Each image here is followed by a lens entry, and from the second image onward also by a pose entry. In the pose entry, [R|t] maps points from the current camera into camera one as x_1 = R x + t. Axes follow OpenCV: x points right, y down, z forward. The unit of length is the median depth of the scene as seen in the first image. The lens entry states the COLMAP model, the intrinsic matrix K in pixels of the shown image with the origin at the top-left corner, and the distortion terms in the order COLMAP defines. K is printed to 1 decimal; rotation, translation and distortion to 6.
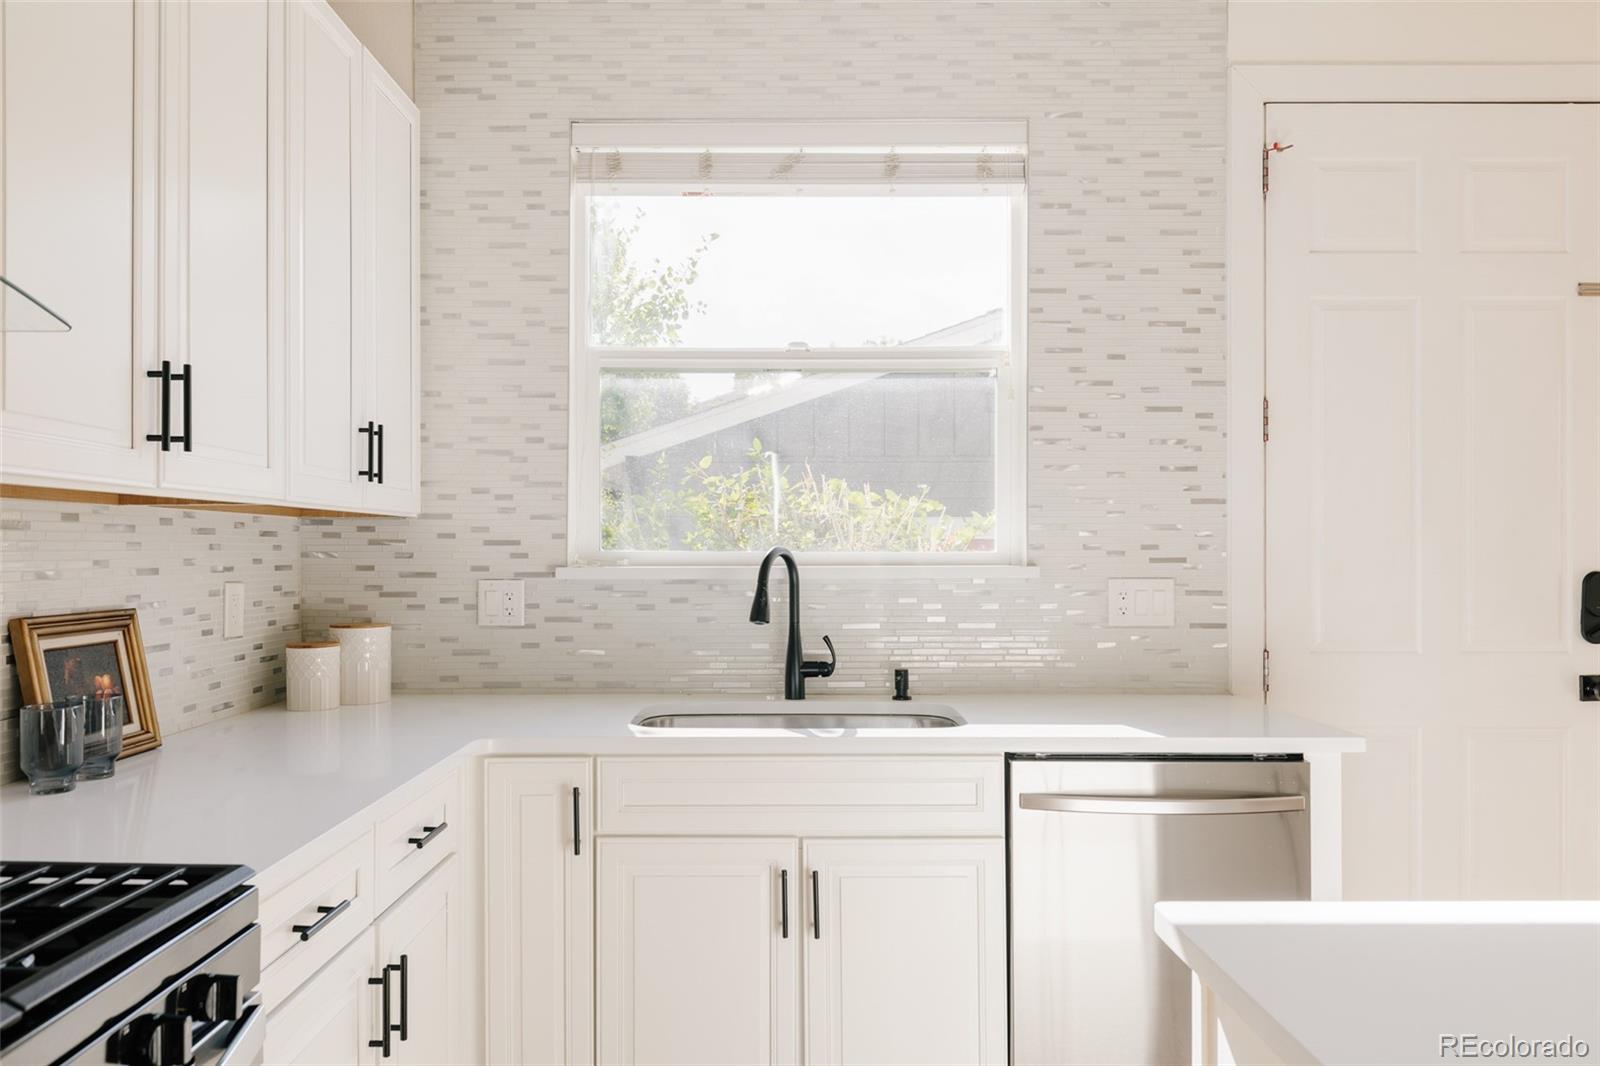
lens RADIAL K [[1103.2, 0, 798.2], [0, 1103.2, 543.7], [0, 0, 1]] dist [-0.004359, 0.001215]
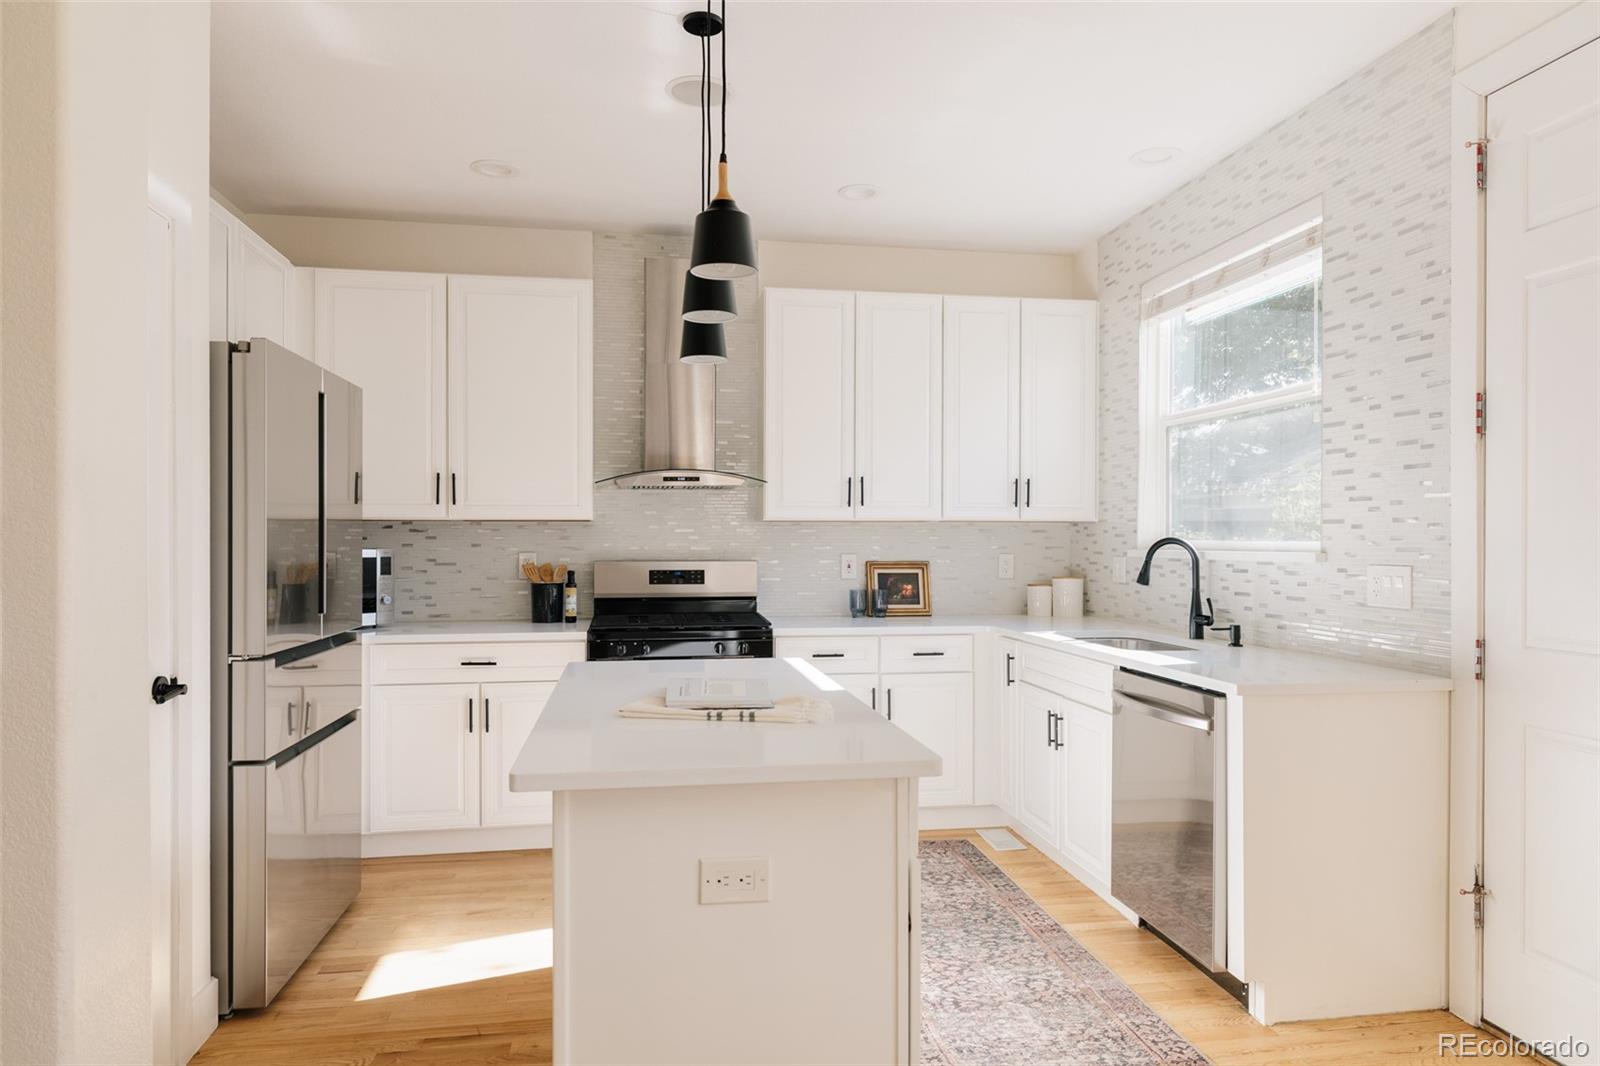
lens RADIAL K [[1043.5, 0, 801.5], [0, 1043.5, 533.6], [0, 0, 1]] dist [0.002002, 0.001119]
pose [[0.161631, -0.004712, -0.986840, 1.278299], [-0.001971, 0.999985, -0.005098, 0.005179], [0.986849, 0.002769, 0.161619, 0.232843]]
